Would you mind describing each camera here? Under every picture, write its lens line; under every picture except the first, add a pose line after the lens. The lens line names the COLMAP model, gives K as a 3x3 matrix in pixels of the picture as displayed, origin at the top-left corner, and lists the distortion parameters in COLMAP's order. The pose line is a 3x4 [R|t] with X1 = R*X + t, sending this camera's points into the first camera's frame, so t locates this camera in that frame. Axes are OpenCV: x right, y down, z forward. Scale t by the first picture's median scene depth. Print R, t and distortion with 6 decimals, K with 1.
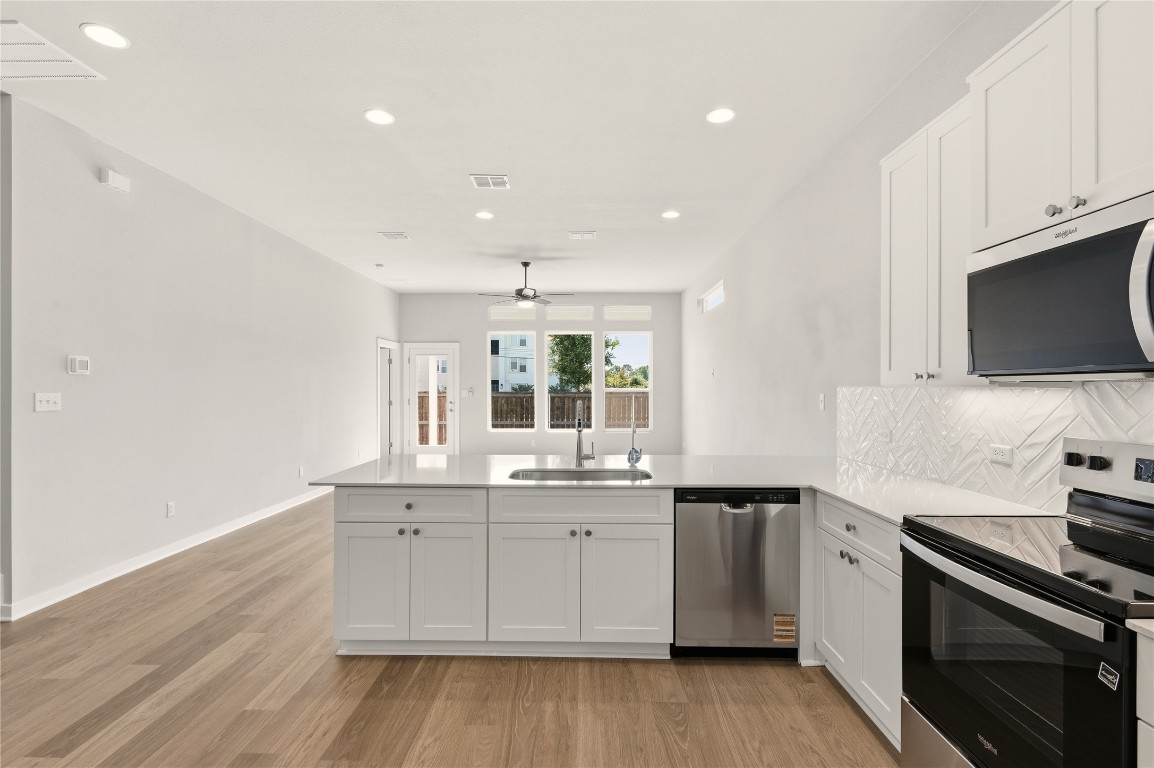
lens RADIAL K [[525.5, 0, 577.0], [0, 525.5, 384.0], [0, 0, 1]] dist [-0.000119, -0.000210]
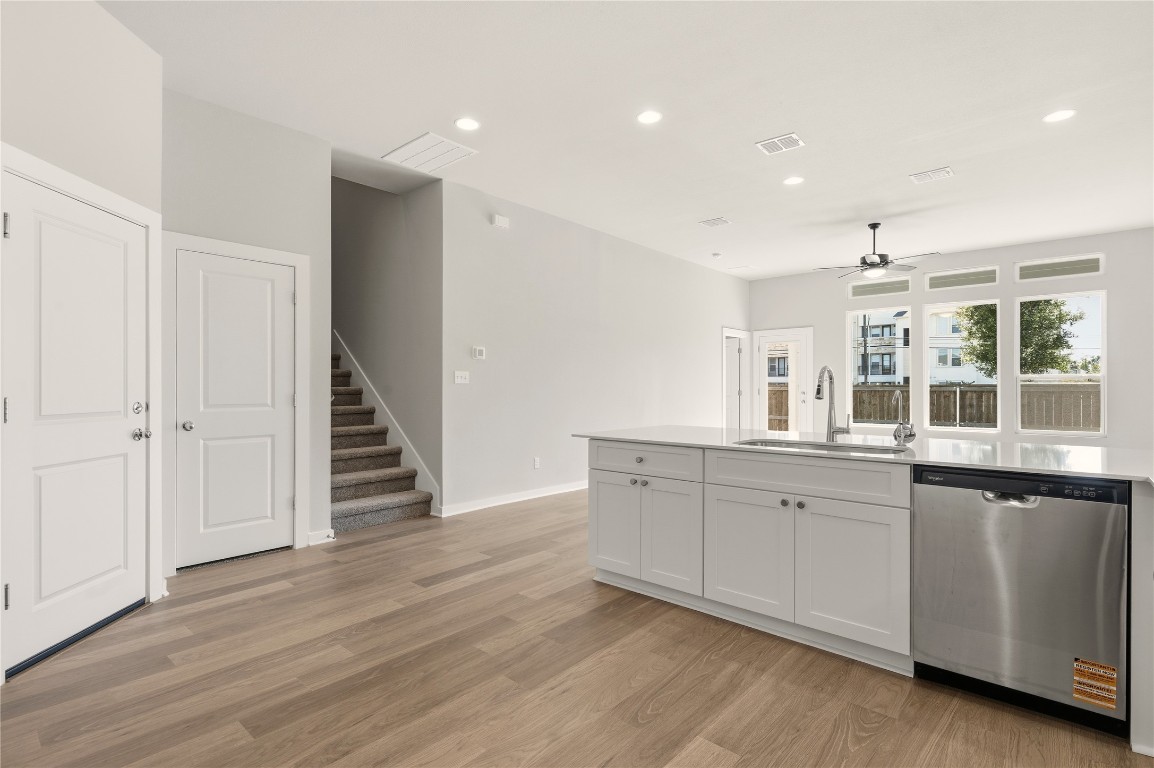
lens RADIAL K [[557.2, 0, 574.8], [0, 557.2, 385.1], [0, 0, 1]] dist [-0.000110, -0.000799]
pose [[0.755174, -0.003644, -0.655514, 0.351110], [0.004818, 0.999988, -0.000009, 0.072335], [0.655507, -0.003152, 0.755183, 0.014419]]
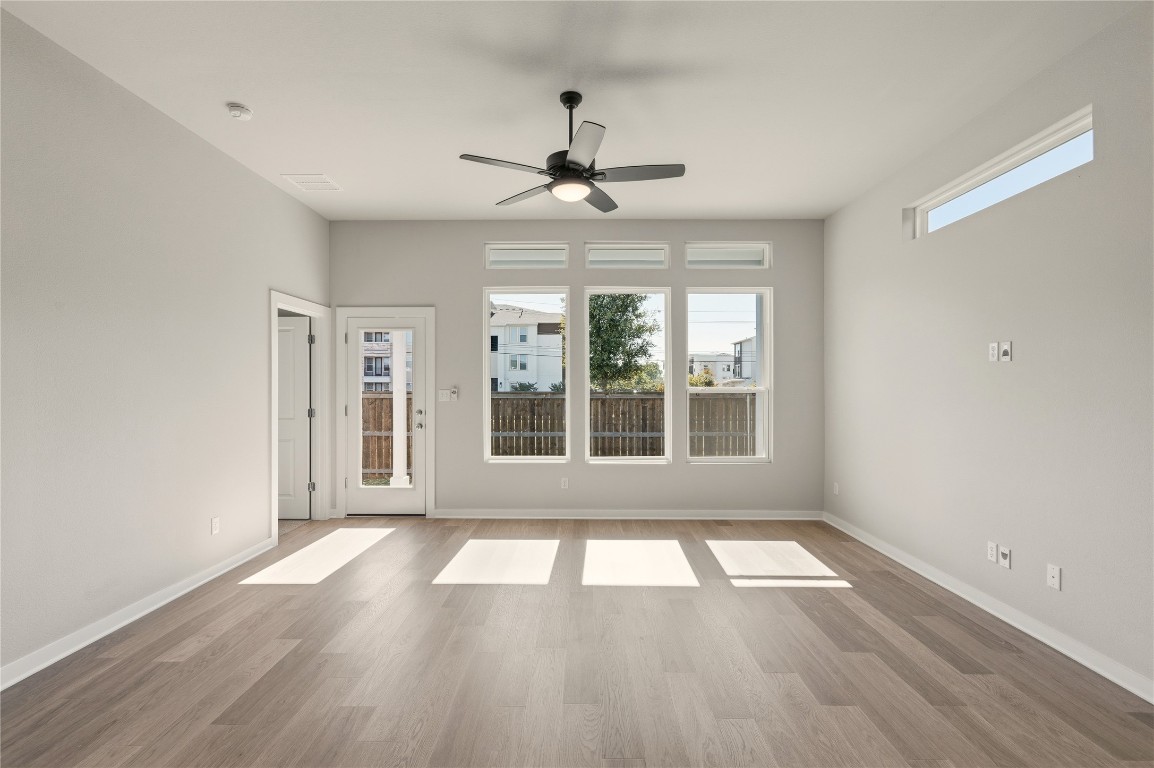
lens RADIAL K [[525.5, 0, 577.0], [0, 525.5, 384.0], [0, 0, 1]] dist [-0.000119, -0.000210]
pose [[0.999996, -0.000925, 0.002841, -0.259698], [0.000918, 0.999997, 0.002256, 0.013799], [-0.002843, -0.002254, 0.999993, 1.571195]]
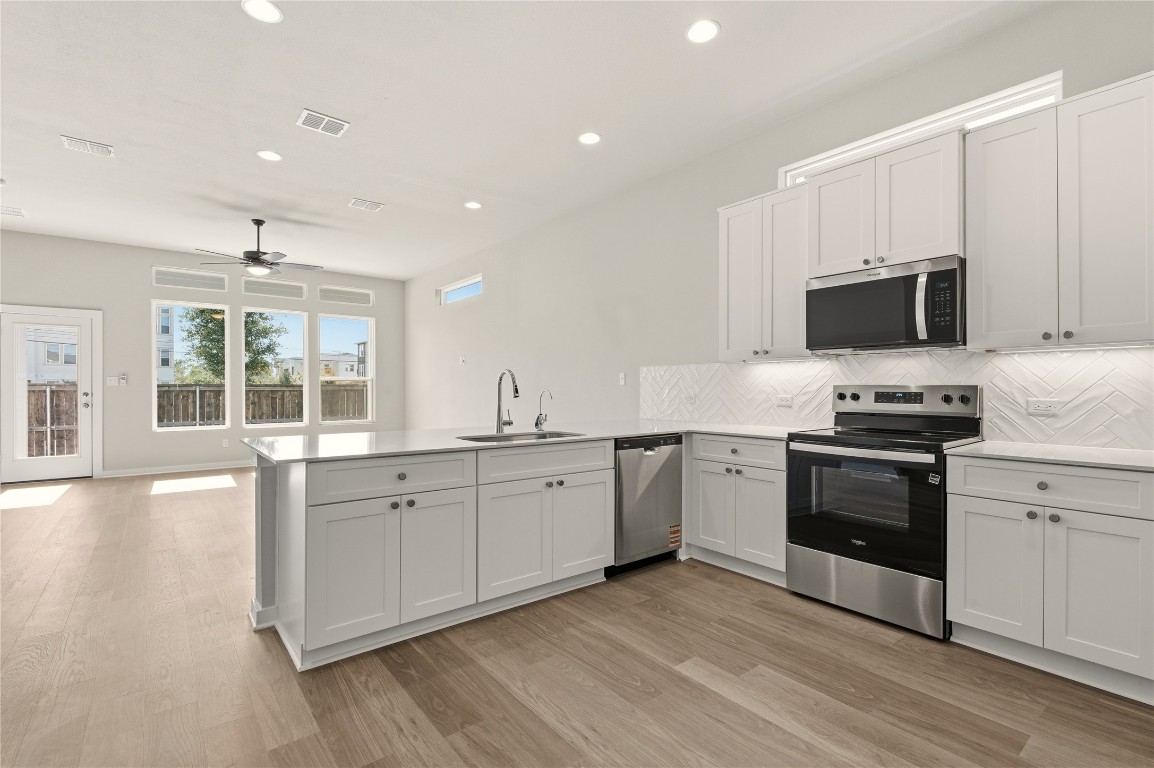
lens RADIAL K [[524.5, 0, 576.9], [0, 524.5, 387.6], [0, 0, 1]] dist [-0.000762, -0.000575]
pose [[0.772015, -0.000574, 0.635605, -0.651984], [-0.004244, 0.999973, 0.006057, 0.071053], [-0.635591, -0.007374, 0.771991, 0.109259]]
